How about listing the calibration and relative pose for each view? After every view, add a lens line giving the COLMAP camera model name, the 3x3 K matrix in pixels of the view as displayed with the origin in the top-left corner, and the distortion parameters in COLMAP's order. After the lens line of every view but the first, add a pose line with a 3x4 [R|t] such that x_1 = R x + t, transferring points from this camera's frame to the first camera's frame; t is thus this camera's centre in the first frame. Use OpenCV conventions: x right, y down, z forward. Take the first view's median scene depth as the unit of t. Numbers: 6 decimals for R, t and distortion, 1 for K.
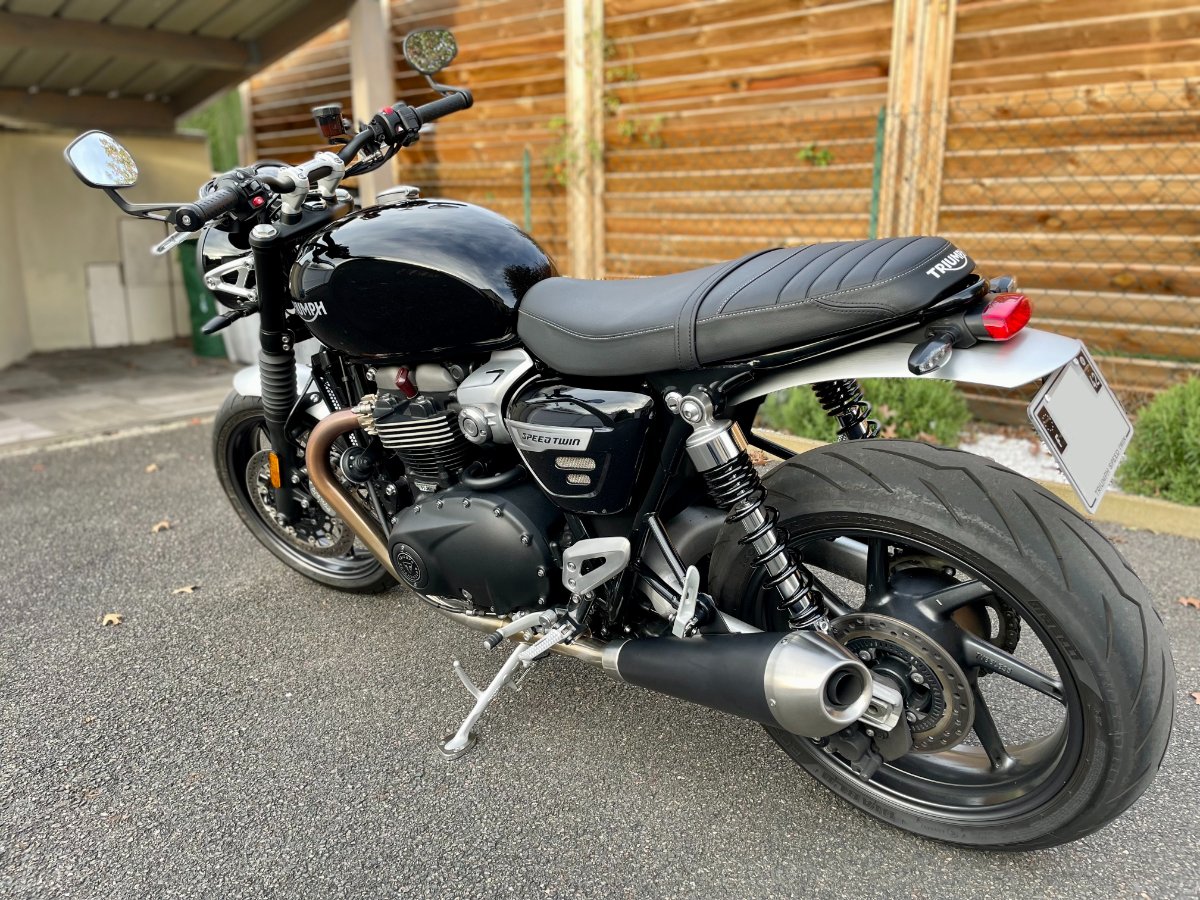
lens RADIAL K [[904.3, 0, 600.0], [0, 904.3, 450.0], [0, 0, 1]] dist [0.100014, -0.136542]
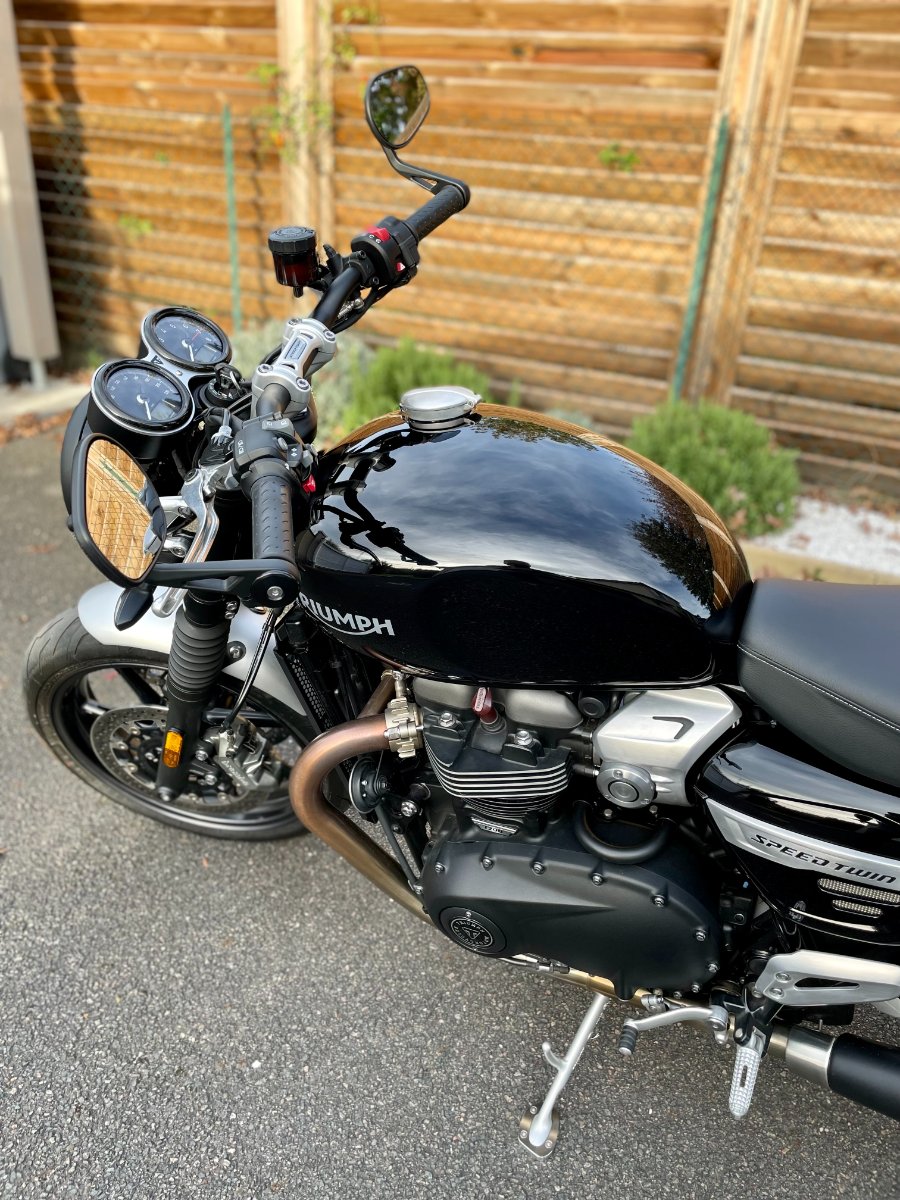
lens RADIAL K [[904.3, 0, 450.0], [0, 904.3, 600.0], [0, 0, 1]] dist [0.100014, -0.136542]
pose [[0.959311, -0.079369, 0.270968, -0.184560], [0.013921, 0.971807, 0.235367, -0.136930], [-0.282009, -0.222018, 0.933370, 0.178387]]
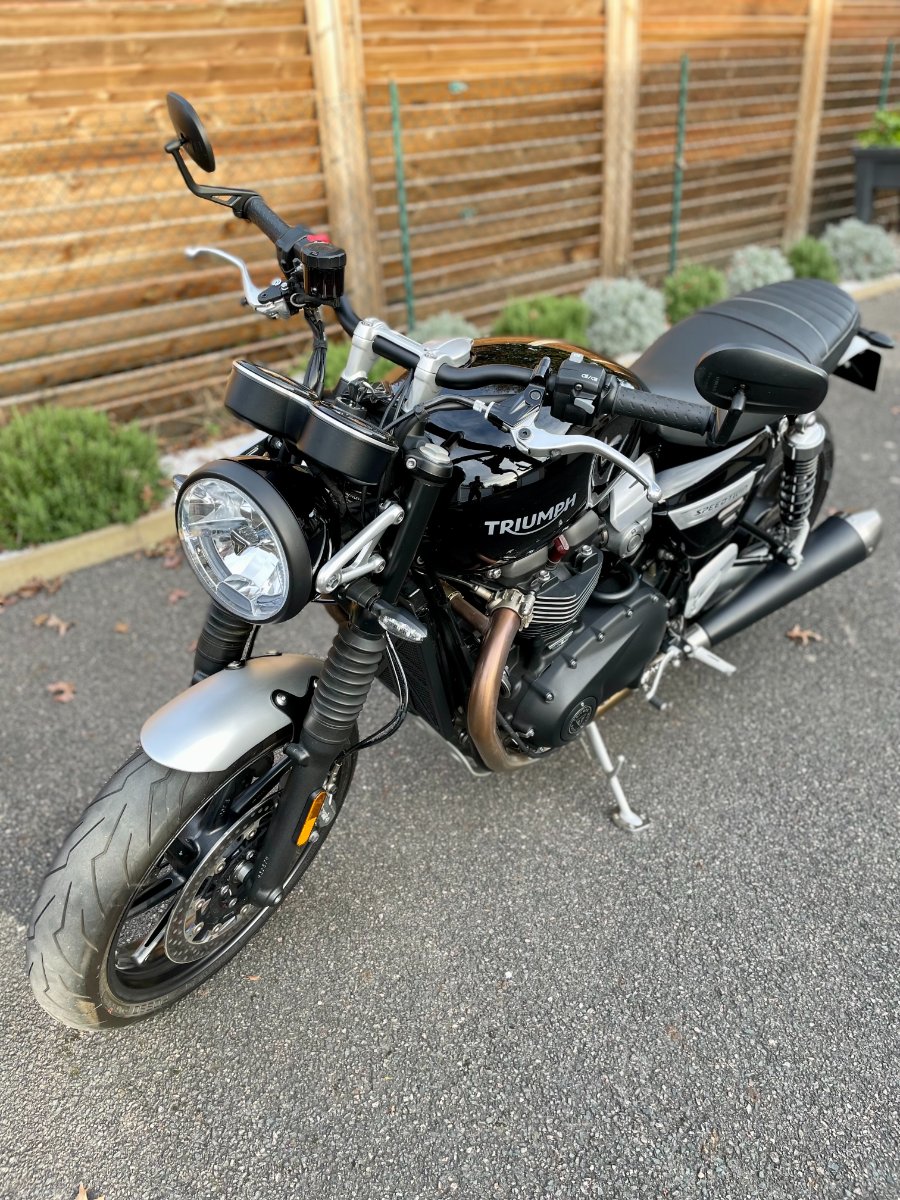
lens RADIAL K [[904.3, 0, 450.0], [0, 904.3, 600.0], [0, 0, 1]] dist [0.100014, -0.136542]
pose [[0.147725, -0.477757, 0.865982, -0.462729], [0.312849, 0.853202, 0.417338, -0.196350], [-0.938244, 0.209270, 0.275505, 0.385410]]
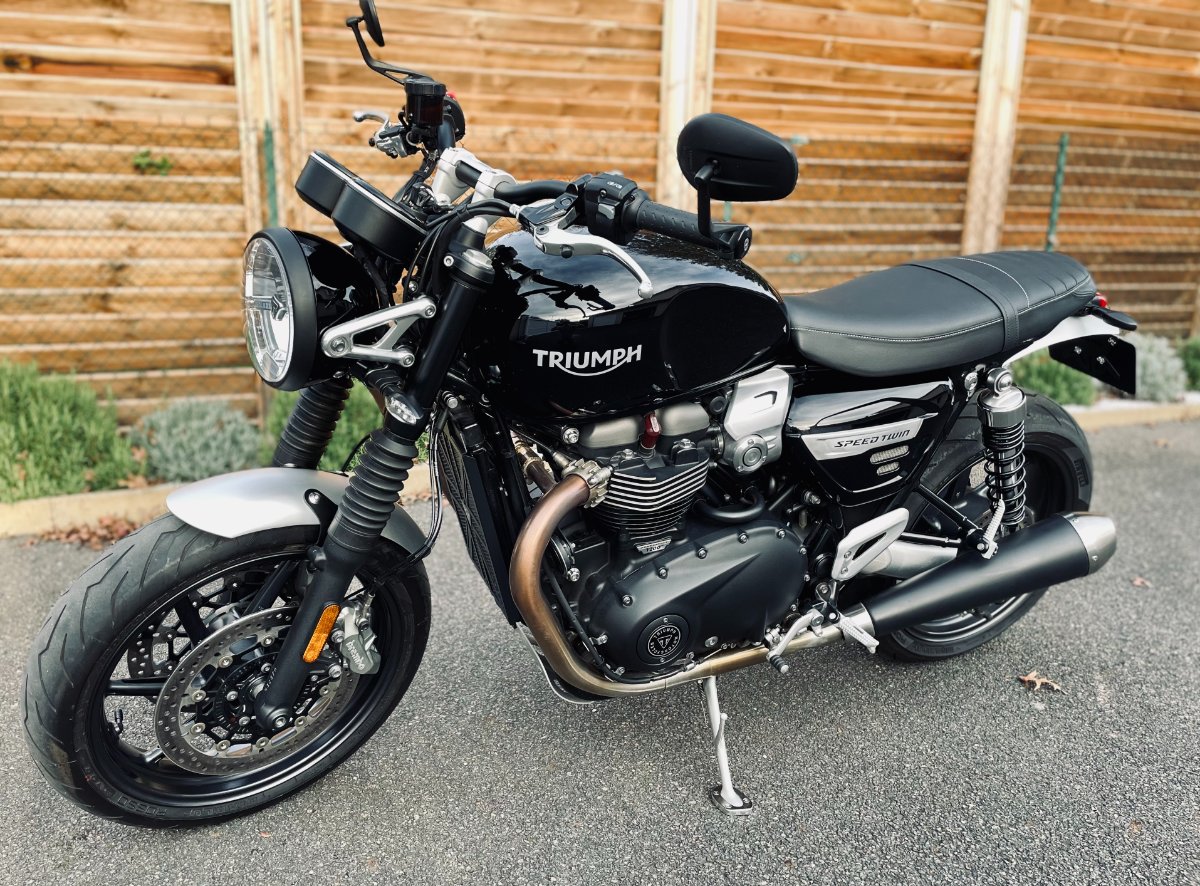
lens RADIAL K [[956.4, 0, 561.7], [0, 956.4, 474.8], [0, 0, 1]] dist [0.094222, -0.131416]
pose [[0.453137, -0.210541, 0.866221, -0.466788], [0.215533, 0.968755, 0.122713, -0.072843], [-0.864993, 0.131093, 0.484357, 0.285395]]
